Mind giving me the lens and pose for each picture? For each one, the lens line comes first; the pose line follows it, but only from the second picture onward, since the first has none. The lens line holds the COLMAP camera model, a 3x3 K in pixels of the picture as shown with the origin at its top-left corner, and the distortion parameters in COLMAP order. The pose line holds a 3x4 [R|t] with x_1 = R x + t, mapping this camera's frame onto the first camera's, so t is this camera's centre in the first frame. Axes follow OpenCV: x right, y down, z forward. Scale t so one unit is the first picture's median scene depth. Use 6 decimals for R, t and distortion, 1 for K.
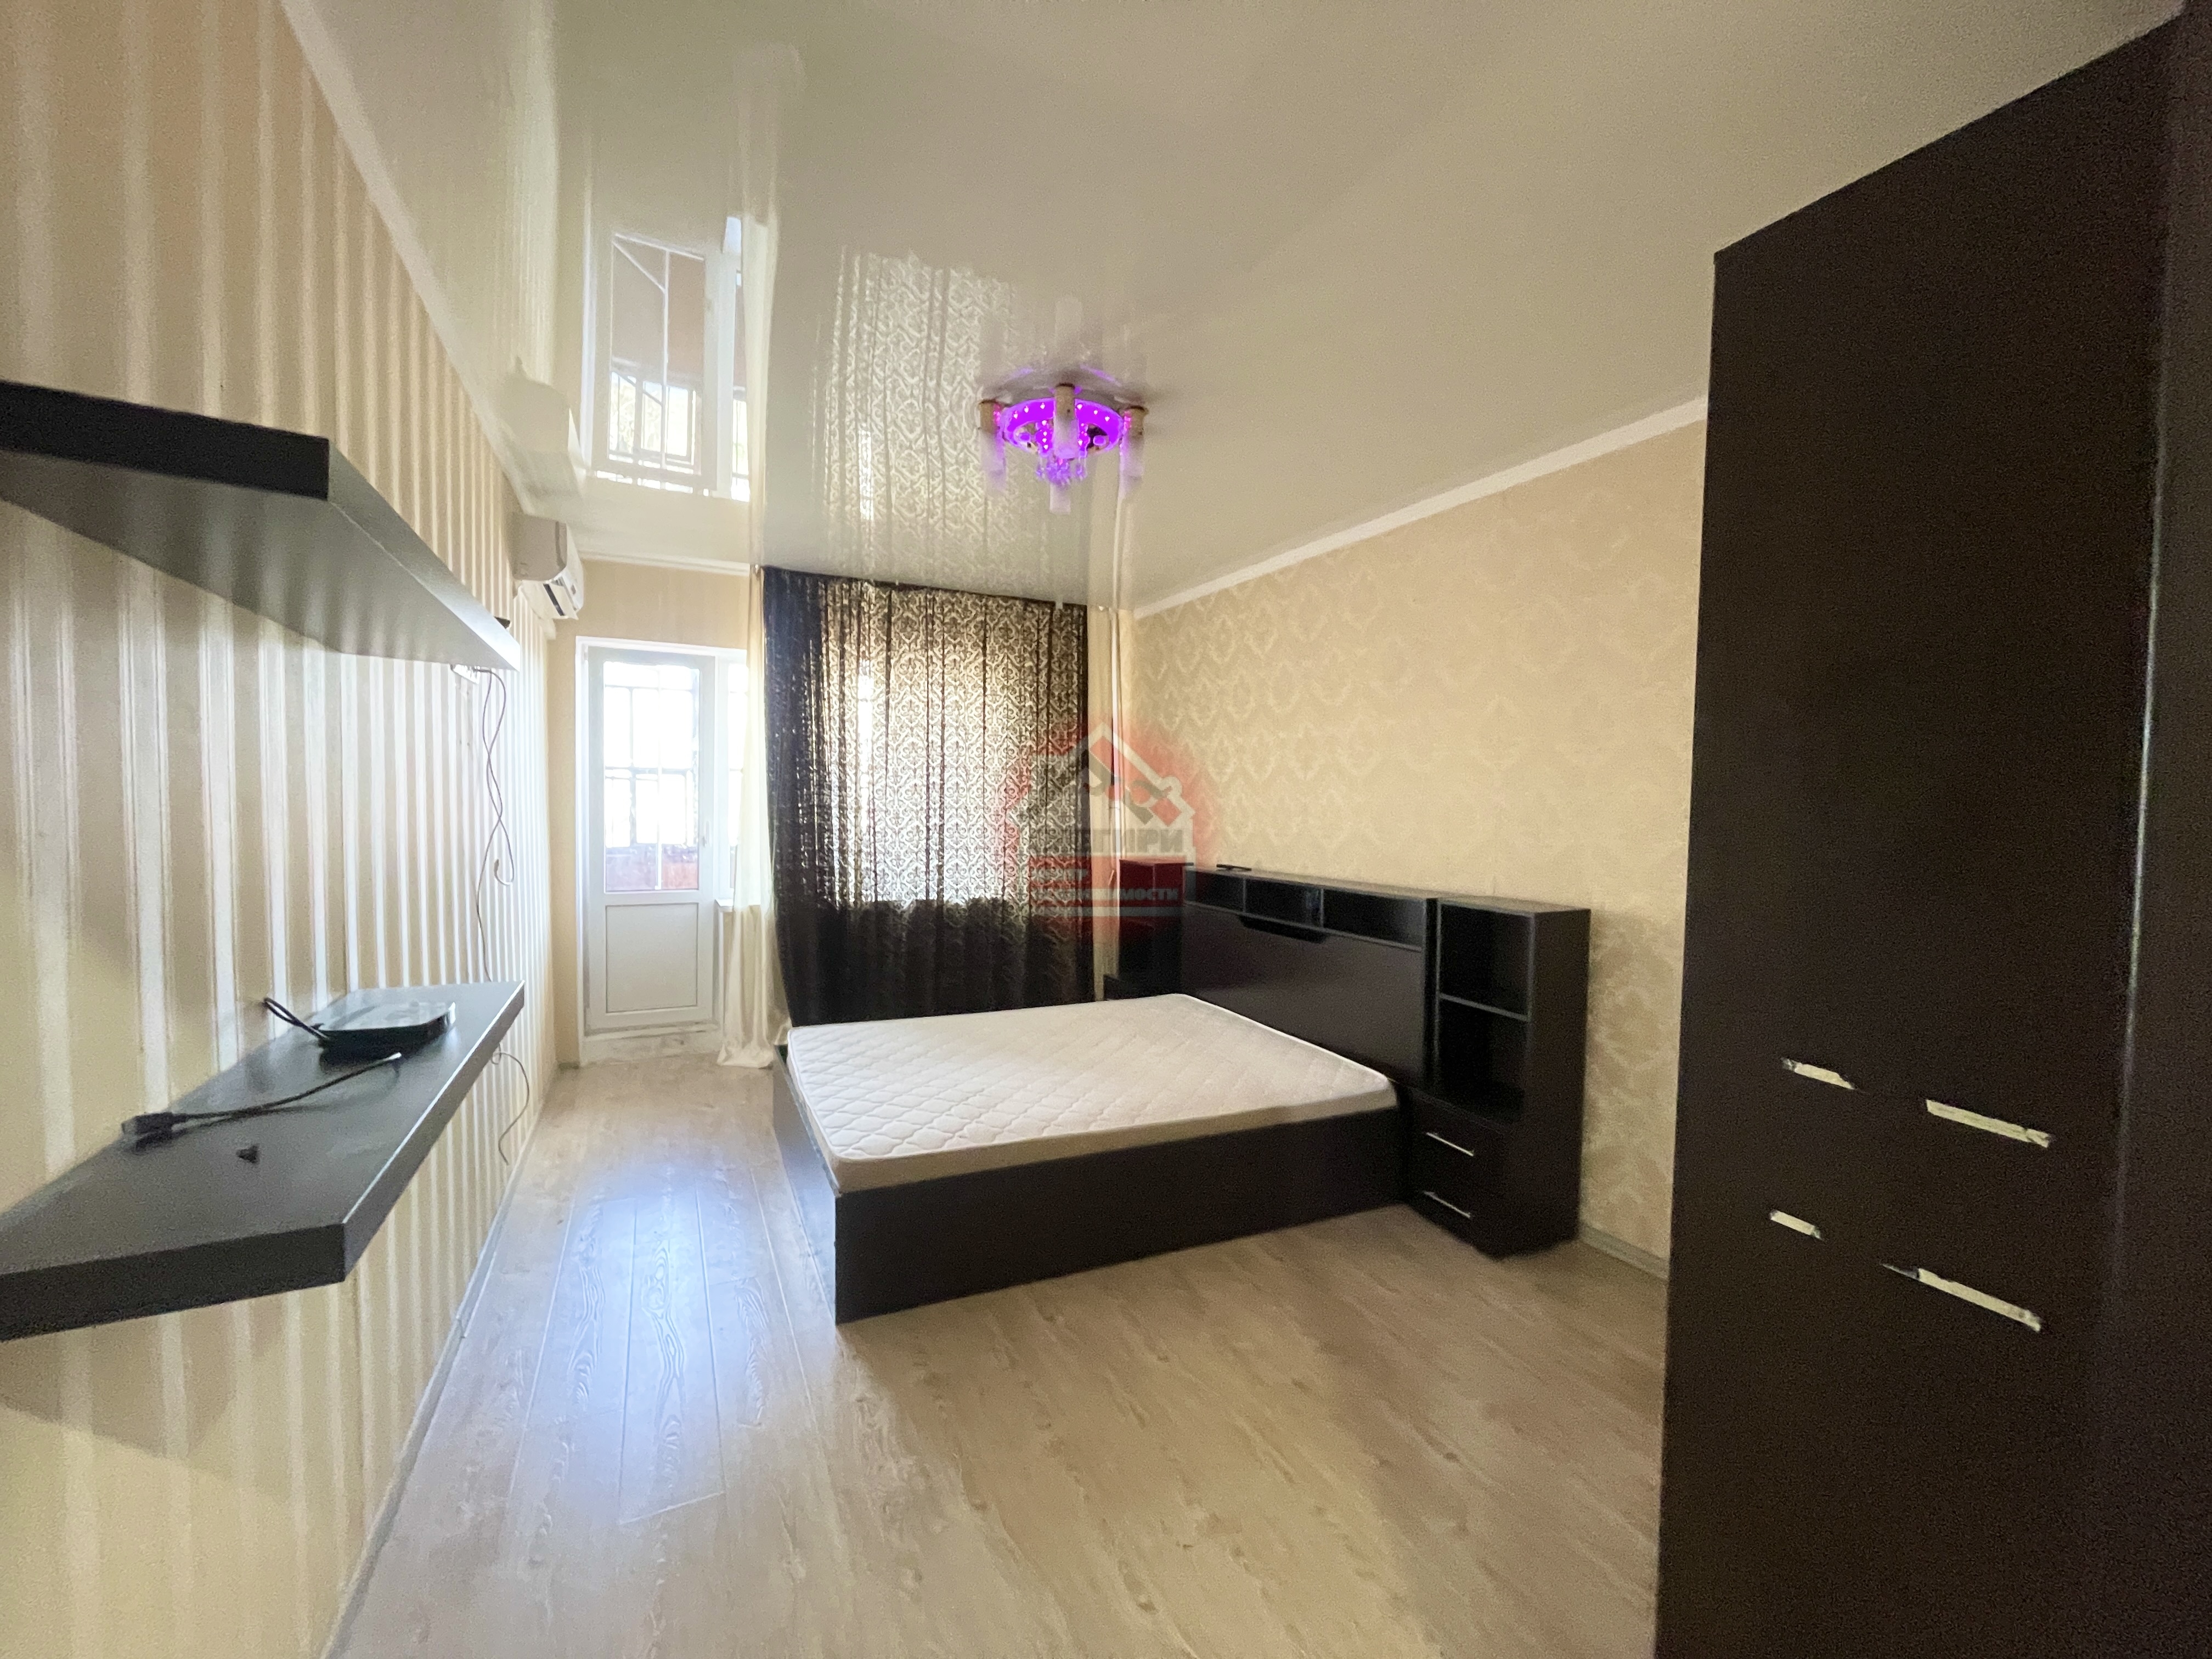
lens RADIAL K [[889.9, 0, 1097.7], [0, 889.9, 828.8], [0, 0, 1]] dist [-0.003417, 0.000770]
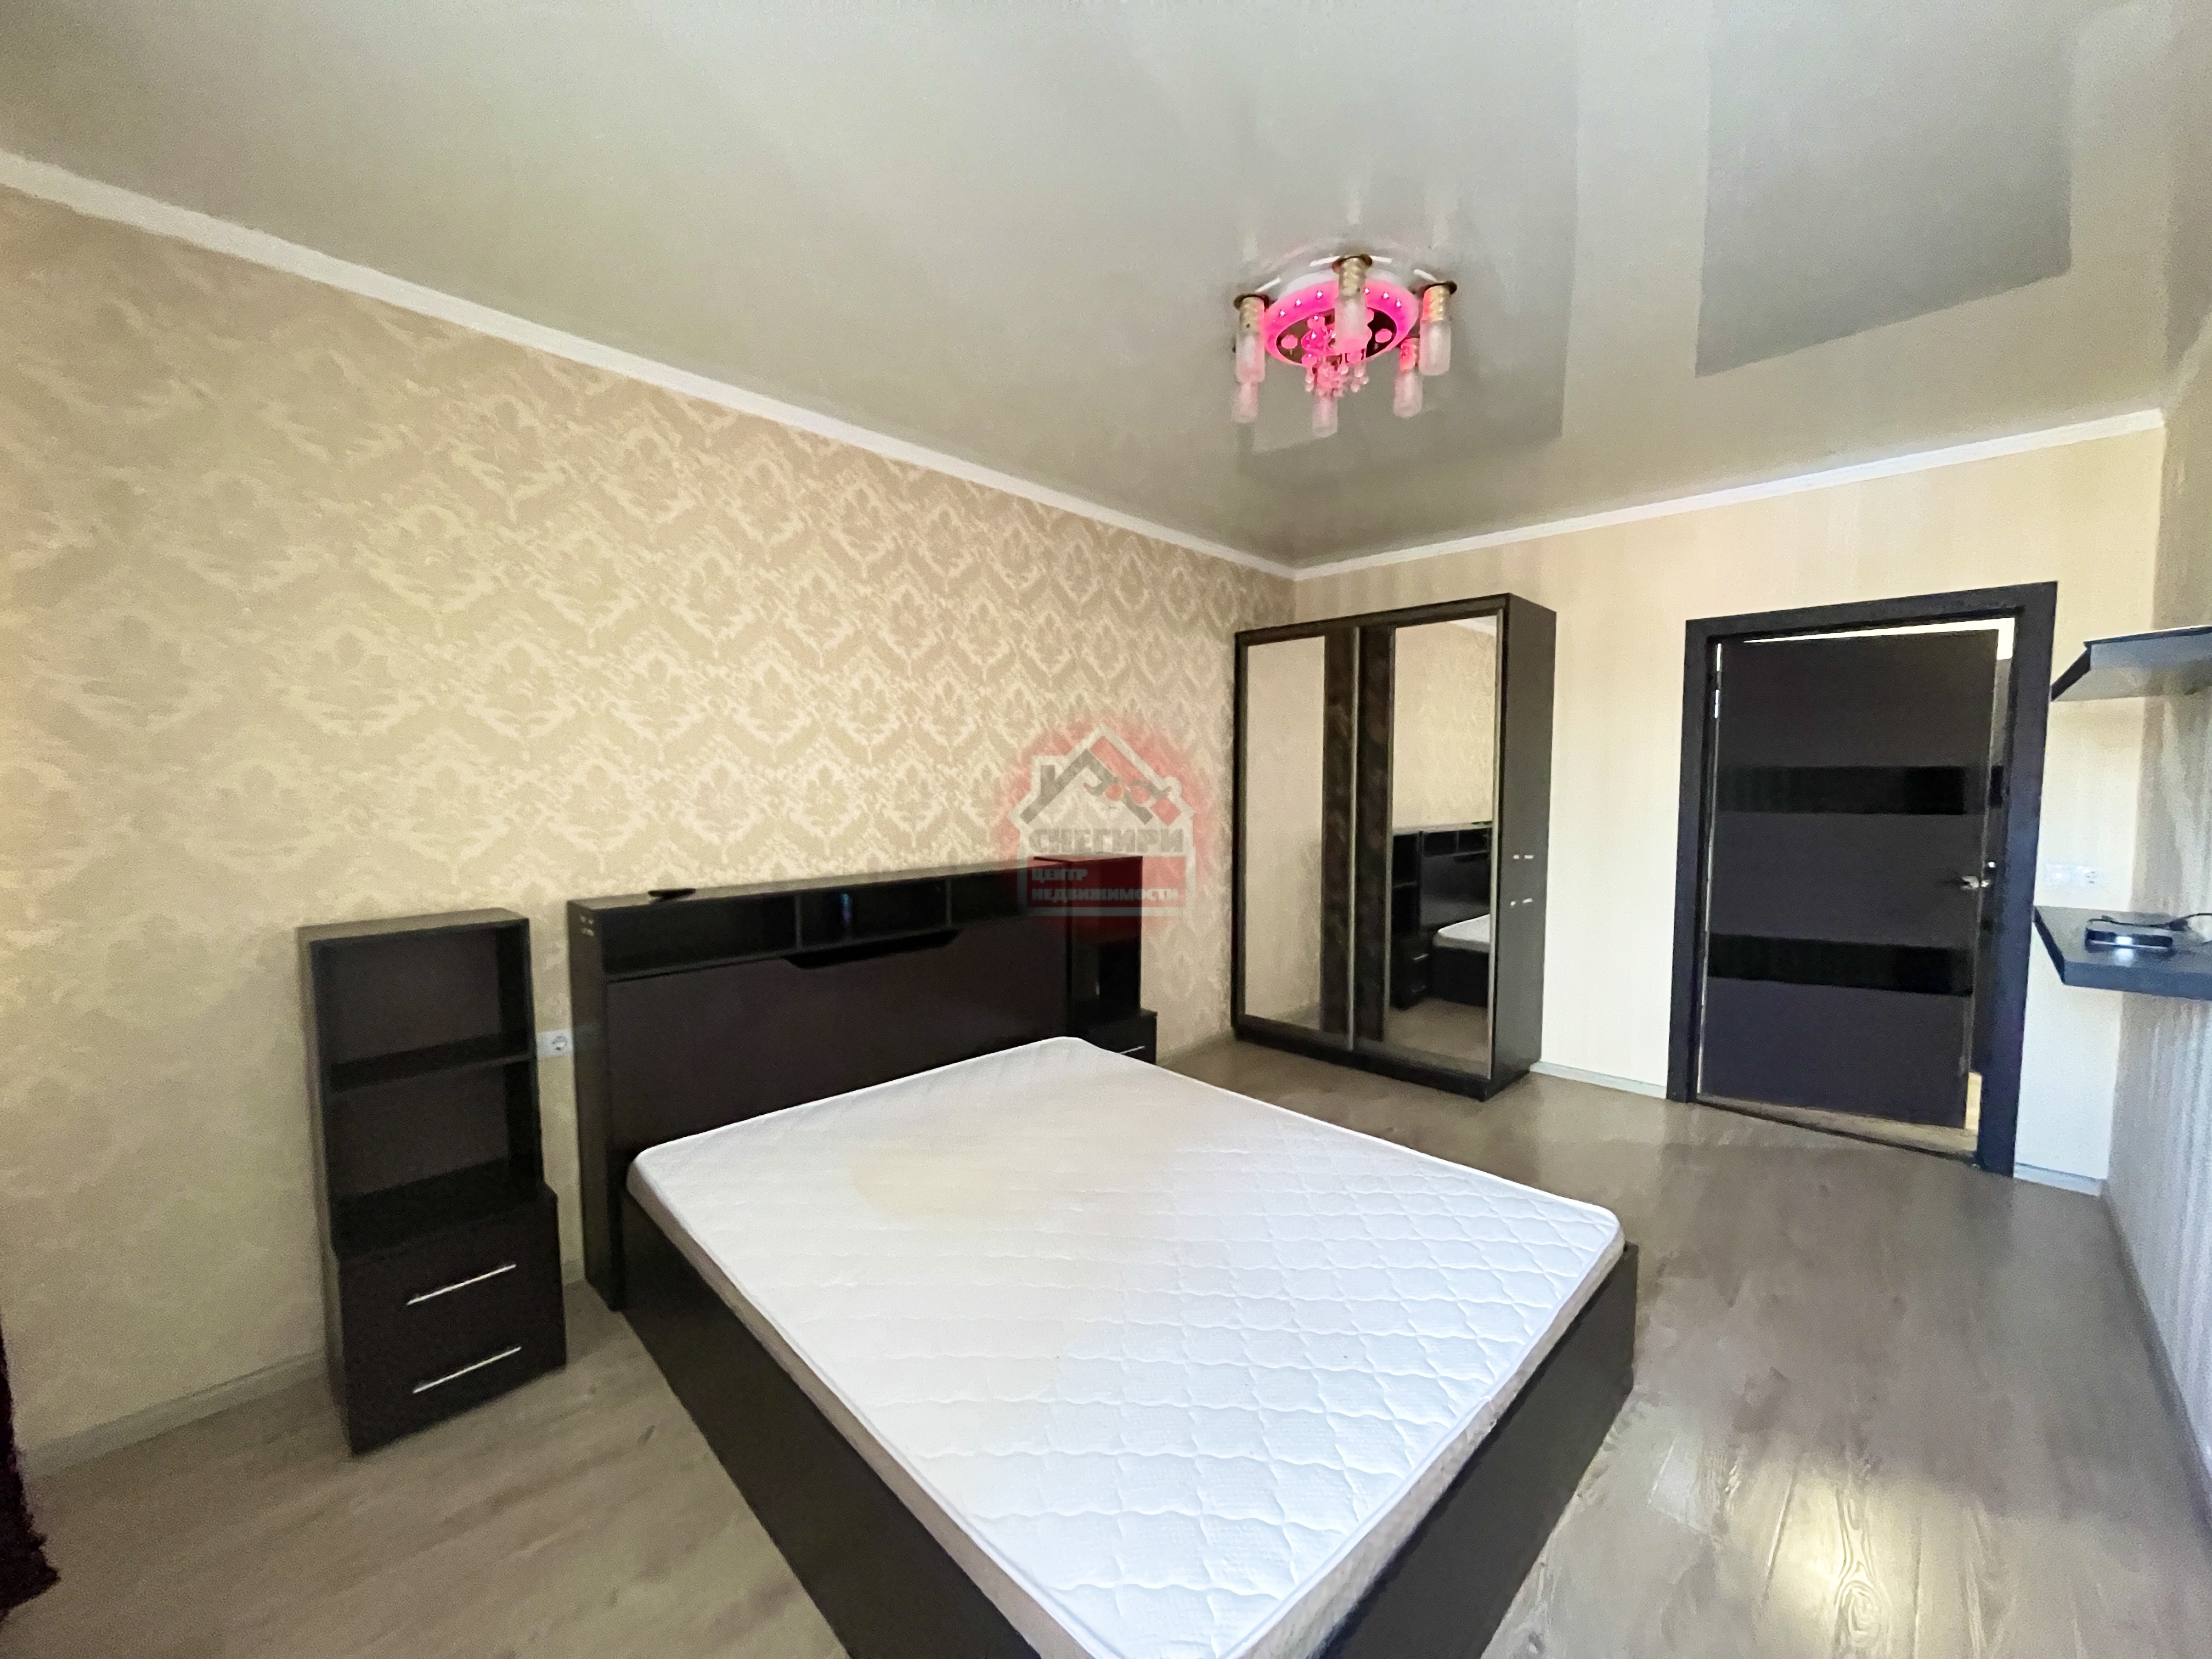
lens RADIAL K [[889.9, 0, 1100.1], [0, 889.9, 844.6], [0, 0, 1]] dist [-0.003417, 0.000770]
pose [[-0.329370, -0.061106, 0.942221, -0.449015], [0.040431, 0.996076, 0.078732, -0.019101], [-0.943335, 0.064027, -0.325607, 0.878790]]
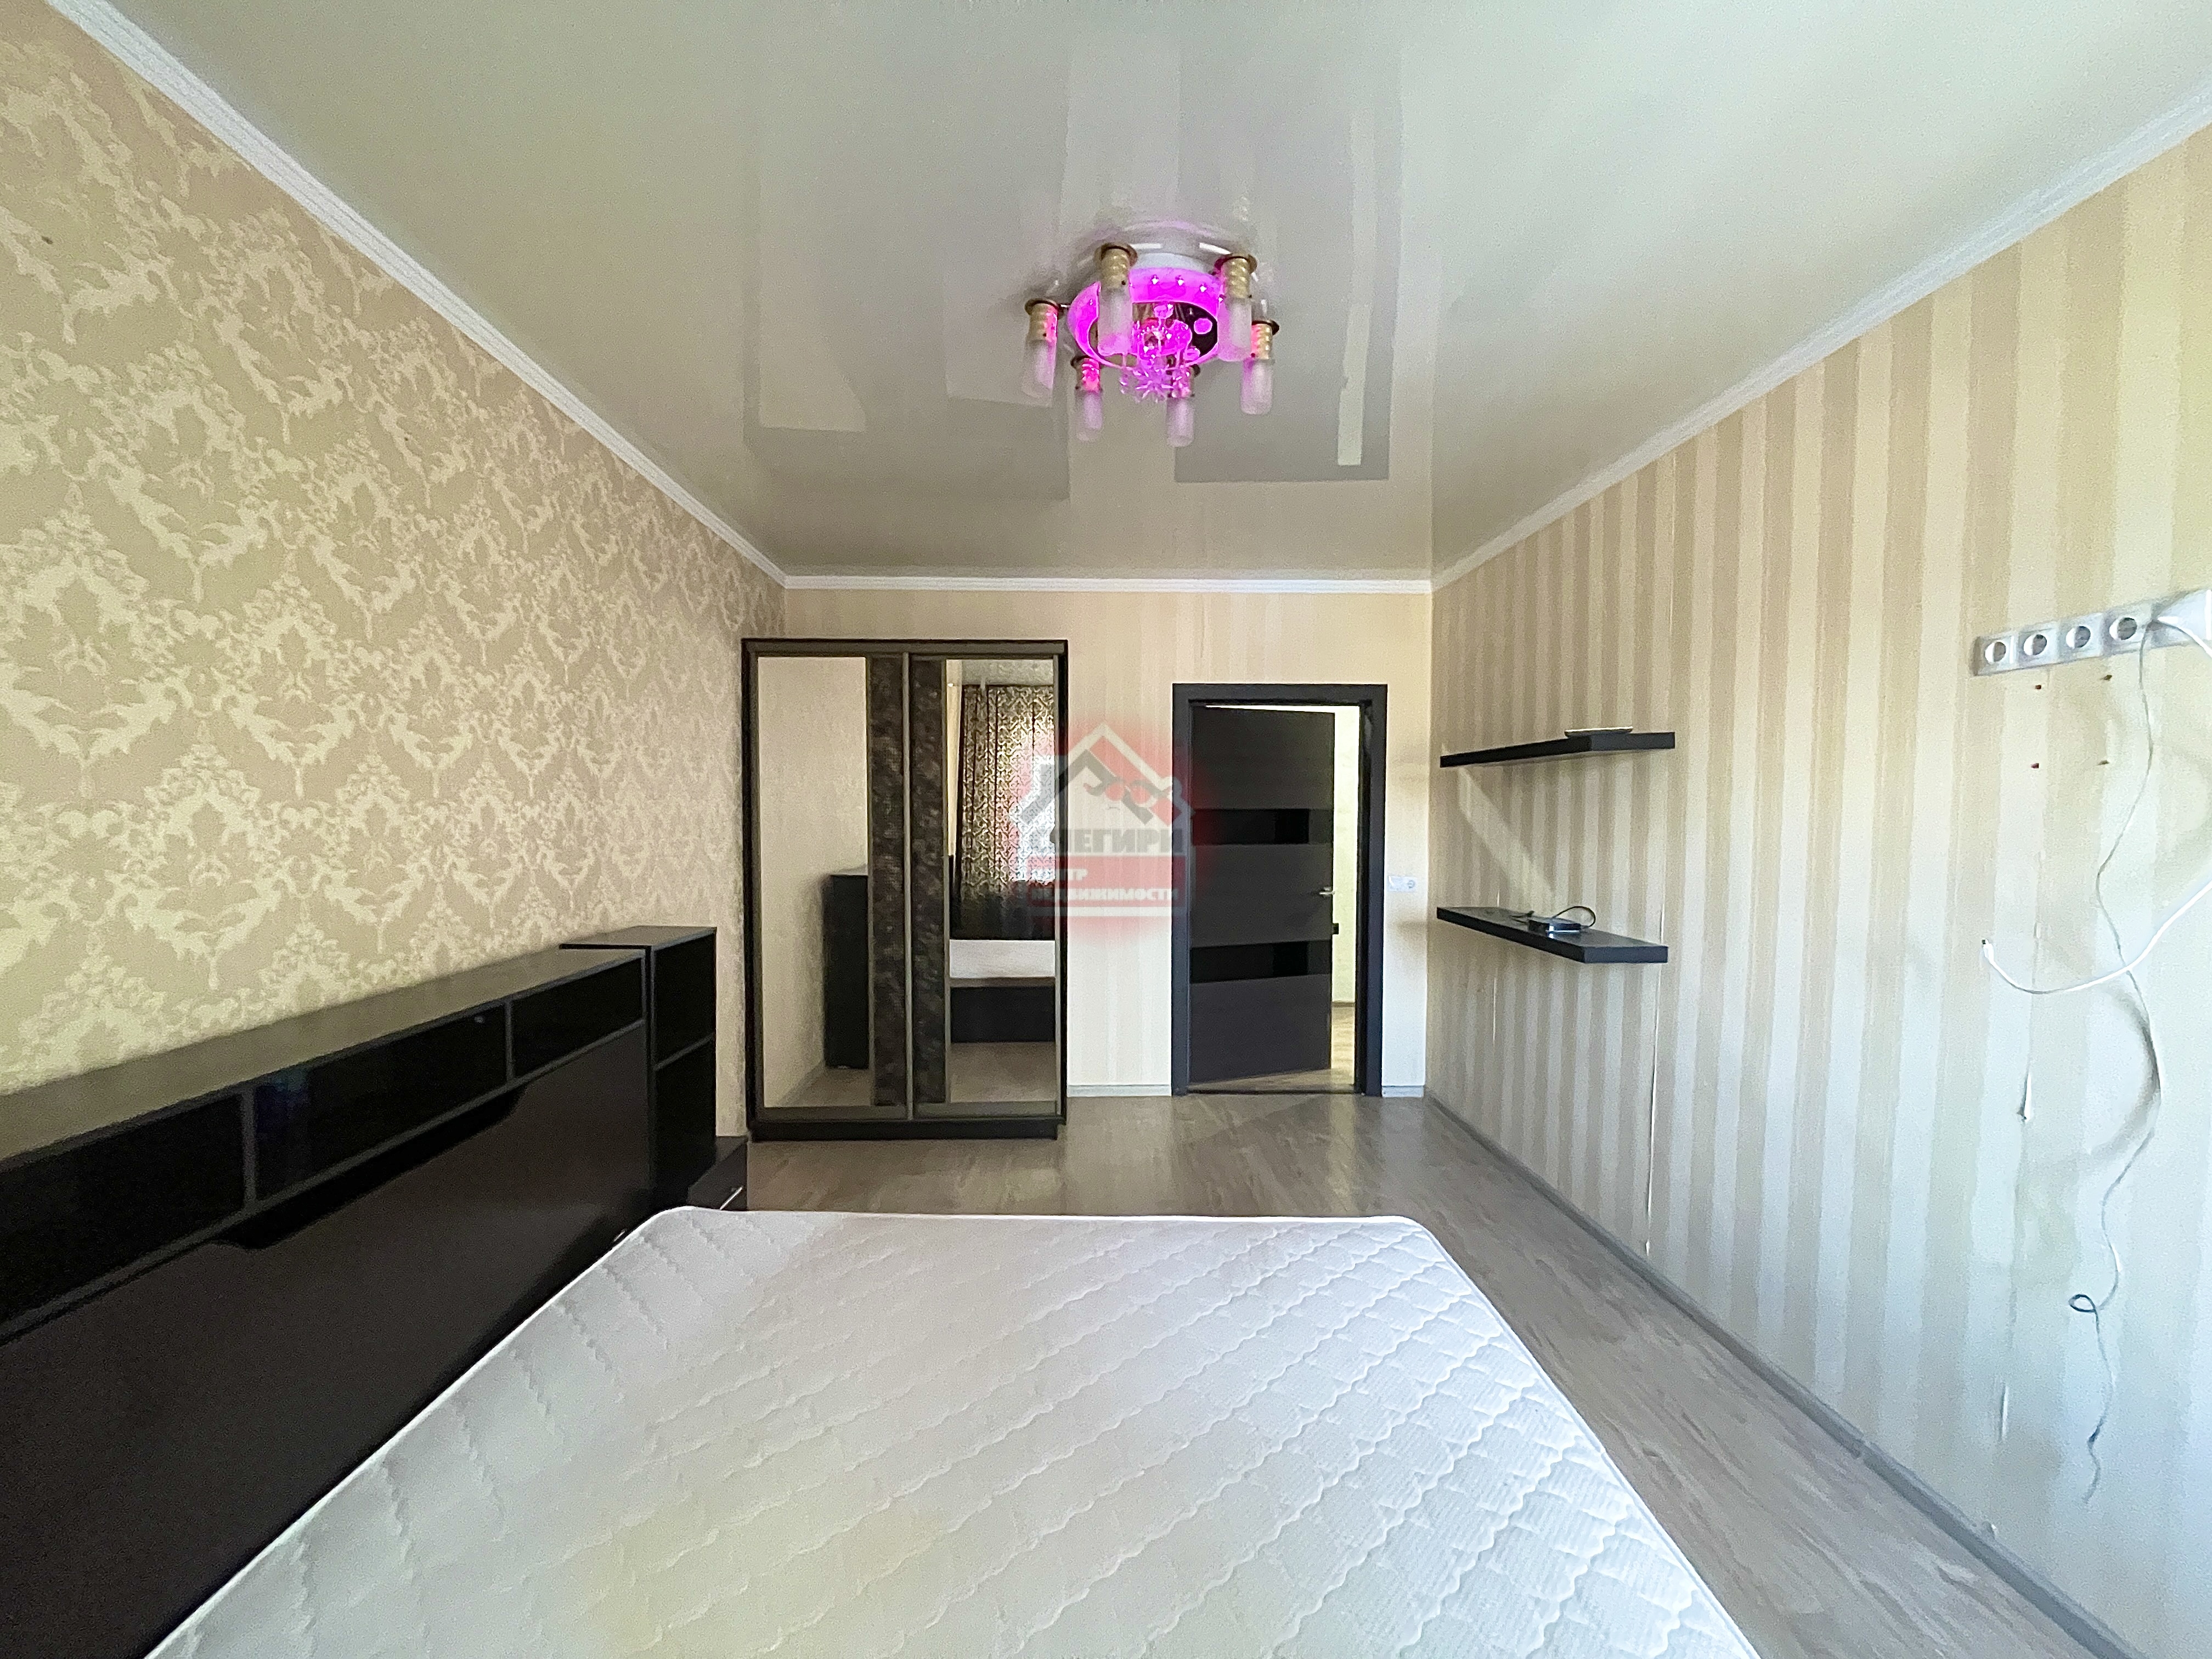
lens RADIAL K [[889.9, 0, 1107.2], [0, 889.9, 842.5], [0, 0, 1]] dist [-0.003417, 0.000770]
pose [[-0.906414, -0.009242, 0.422290, -0.188731], [0.021883, 0.997390, 0.068799, -0.034343], [-0.421824, 0.071602, -0.903846, 0.999939]]
